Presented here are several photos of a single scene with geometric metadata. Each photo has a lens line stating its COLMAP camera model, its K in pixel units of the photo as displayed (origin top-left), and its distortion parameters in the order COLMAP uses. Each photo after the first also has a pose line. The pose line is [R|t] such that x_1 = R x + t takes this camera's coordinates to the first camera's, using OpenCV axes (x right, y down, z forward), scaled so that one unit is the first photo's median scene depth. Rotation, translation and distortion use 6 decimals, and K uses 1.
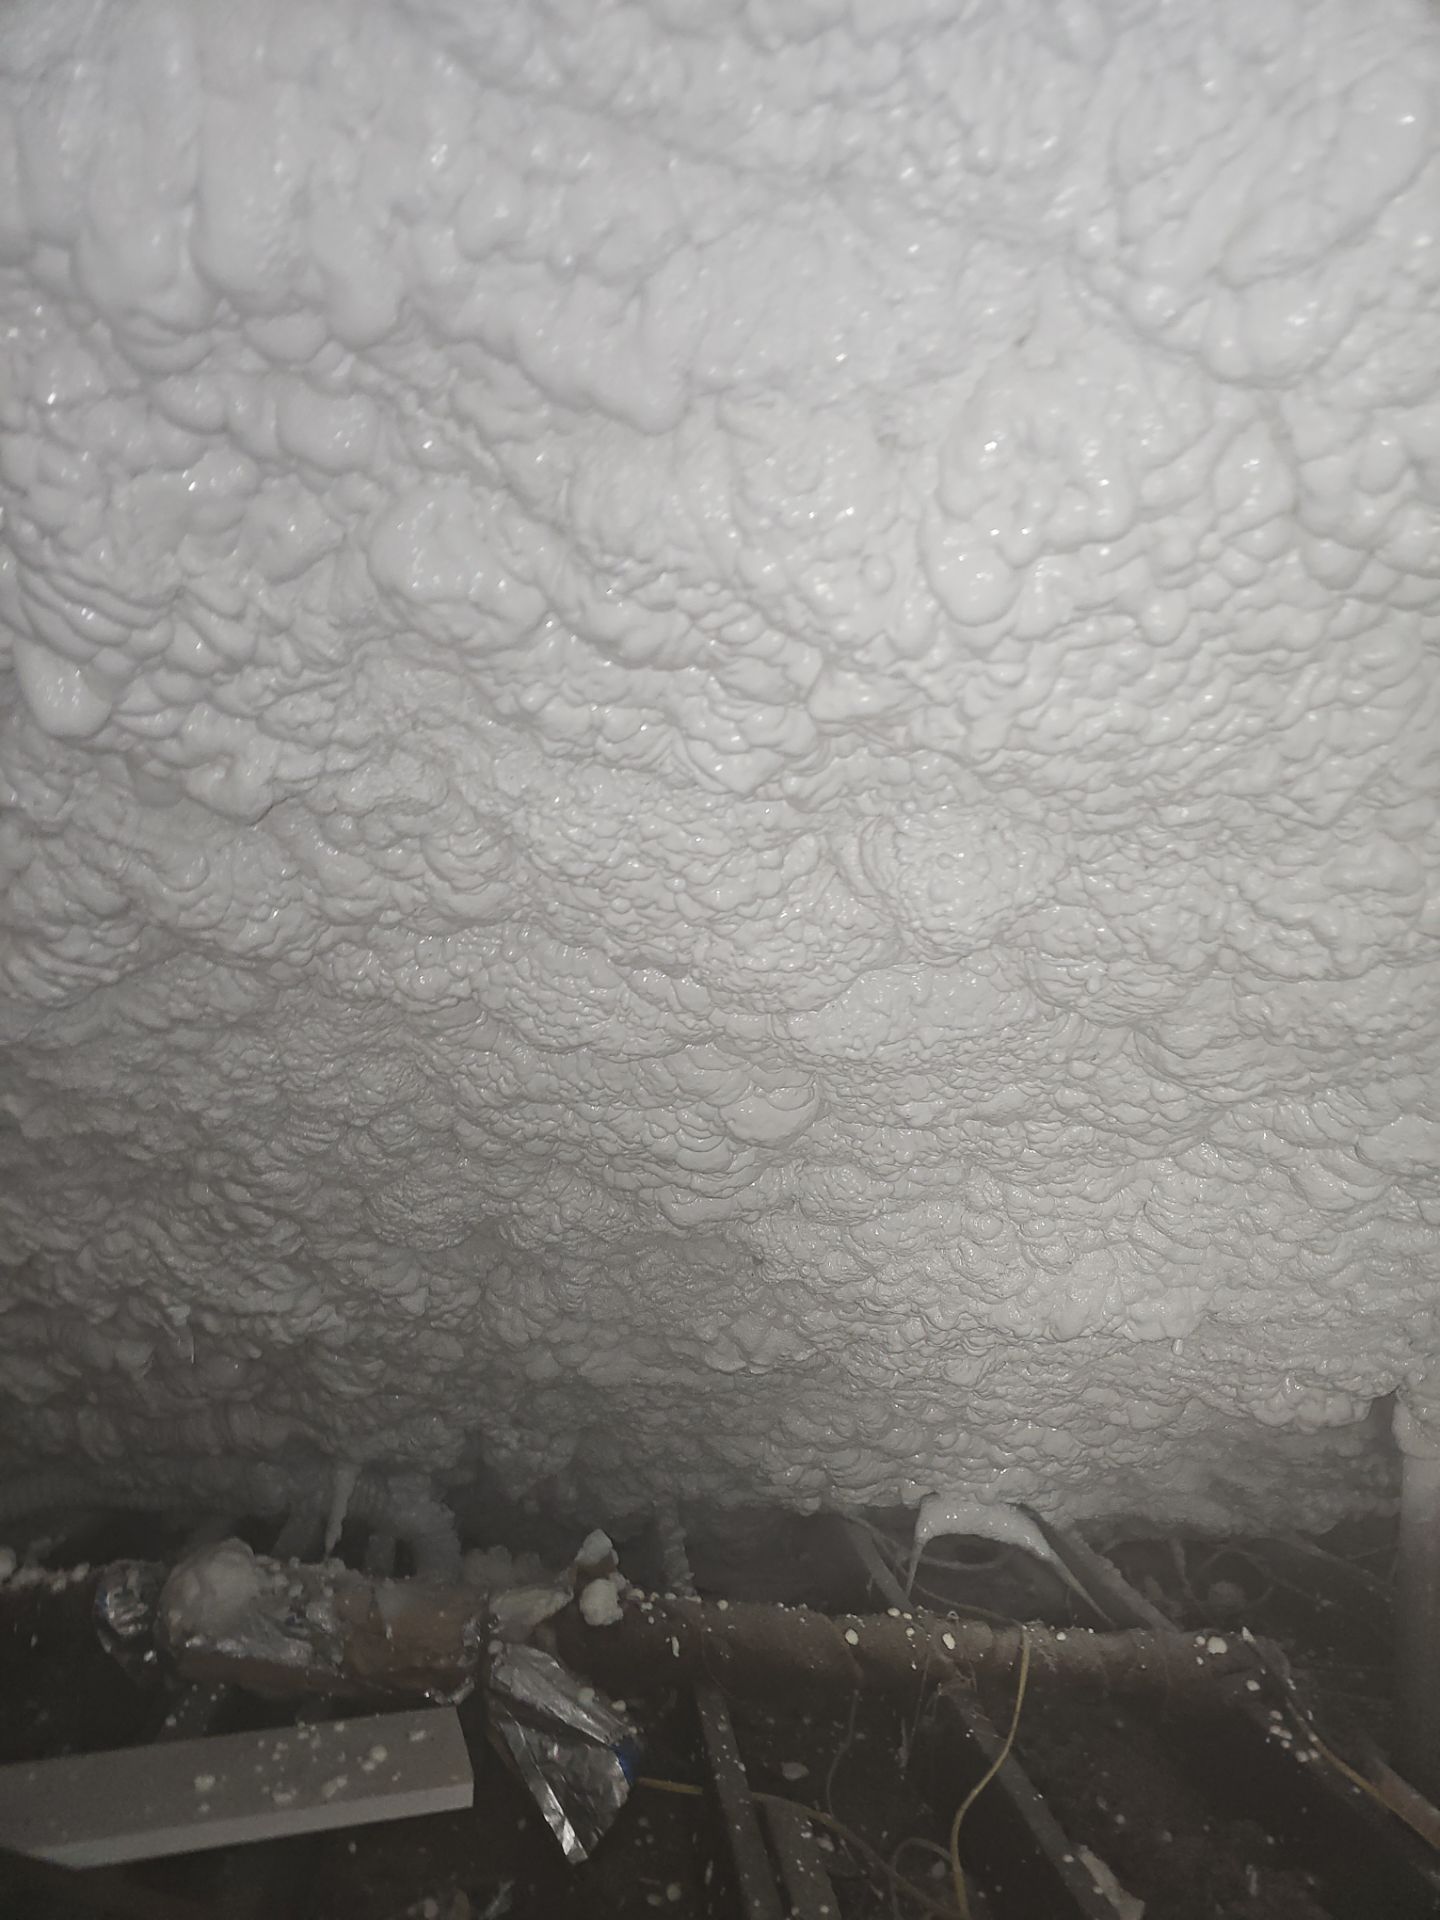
lens RADIAL K [[1256.1, 0, 721.9], [0, 1256.1, 966.0], [0, 0, 1]] dist [0.071453, -0.056944]
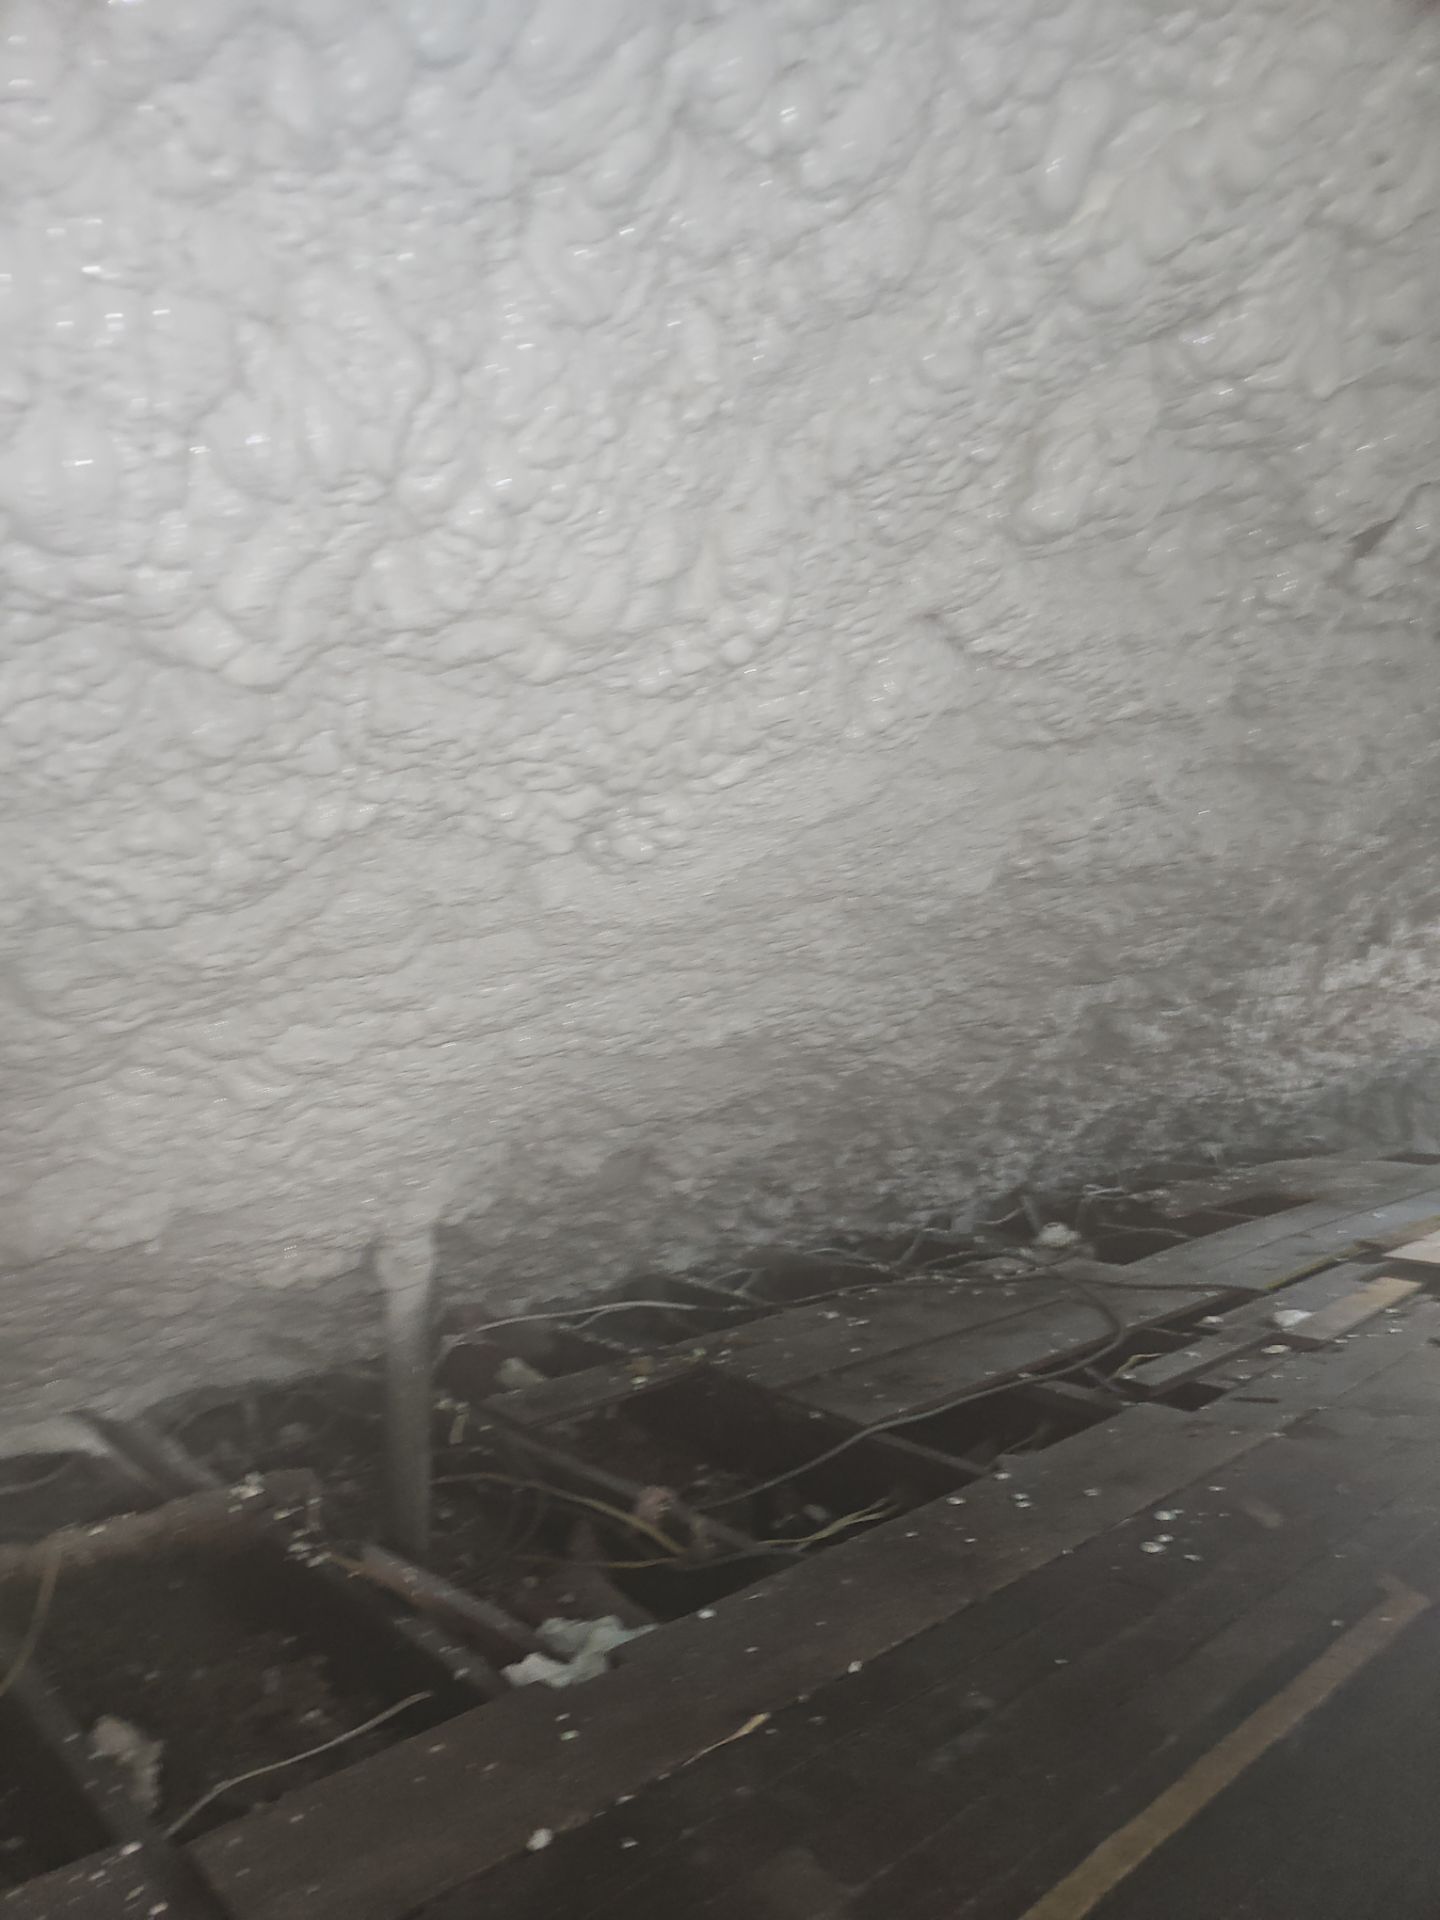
lens RADIAL K [[1256.1, 0, 707.6], [0, 1256.1, 959.9], [0, 0, 1]] dist [0.071453, -0.056944]
pose [[0.820131, -0.067734, 0.568153, 0.145044], [0.008389, 0.994285, 0.106426, -0.044428], [-0.572115, -0.082517, 0.816012, -0.101726]]
